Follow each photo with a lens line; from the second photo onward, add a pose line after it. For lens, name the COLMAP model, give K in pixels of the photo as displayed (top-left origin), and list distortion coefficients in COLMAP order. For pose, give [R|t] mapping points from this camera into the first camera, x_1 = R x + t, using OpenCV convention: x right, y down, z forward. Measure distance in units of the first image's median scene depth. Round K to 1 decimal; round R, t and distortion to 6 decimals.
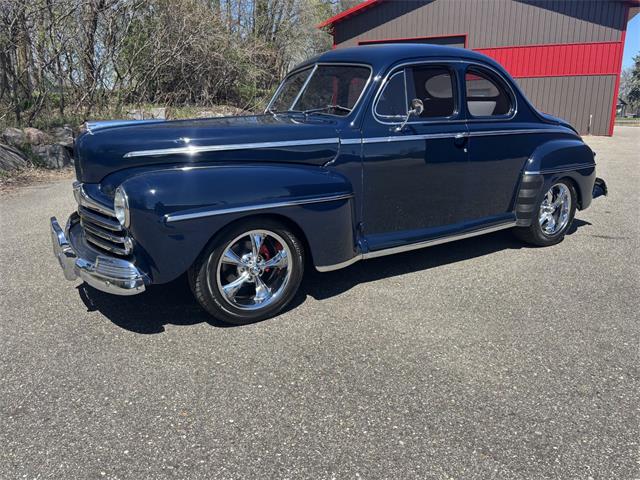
lens RADIAL K [[474.9, 0, 322.7], [0, 474.9, 240.2], [0, 0, 1]] dist [0.026942, -0.030277]
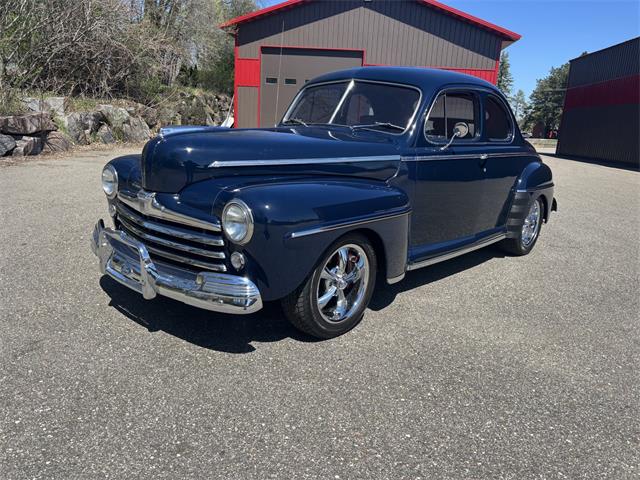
lens RADIAL K [[474.9, 0, 321.9], [0, 474.9, 235.7], [0, 0, 1]] dist [0.026942, -0.030277]
pose [[0.969666, 0.006694, 0.244342, -0.393277], [-0.003112, 0.999882, -0.015045, -0.022106], [-0.244414, 0.013829, 0.969572, 0.028167]]
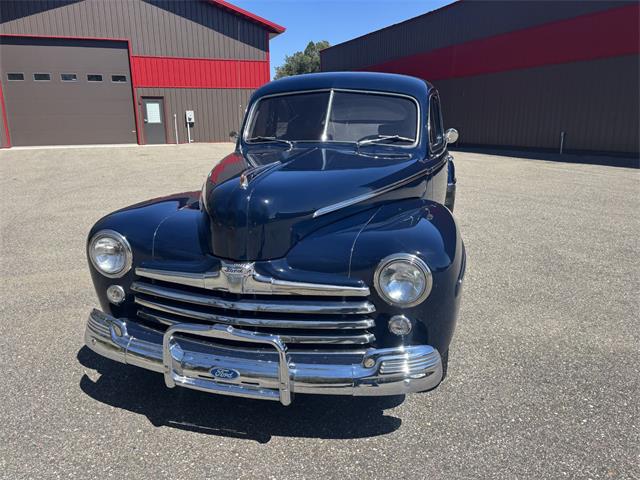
lens RADIAL K [[474.9, 0, 323.6], [0, 474.9, 235.3], [0, 0, 1]] dist [0.026942, -0.030277]
pose [[0.743083, -0.157052, 0.650510, -0.819887], [0.169290, 0.984569, 0.044323, -0.160778], [-0.647433, 0.077189, 0.758204, 0.392588]]
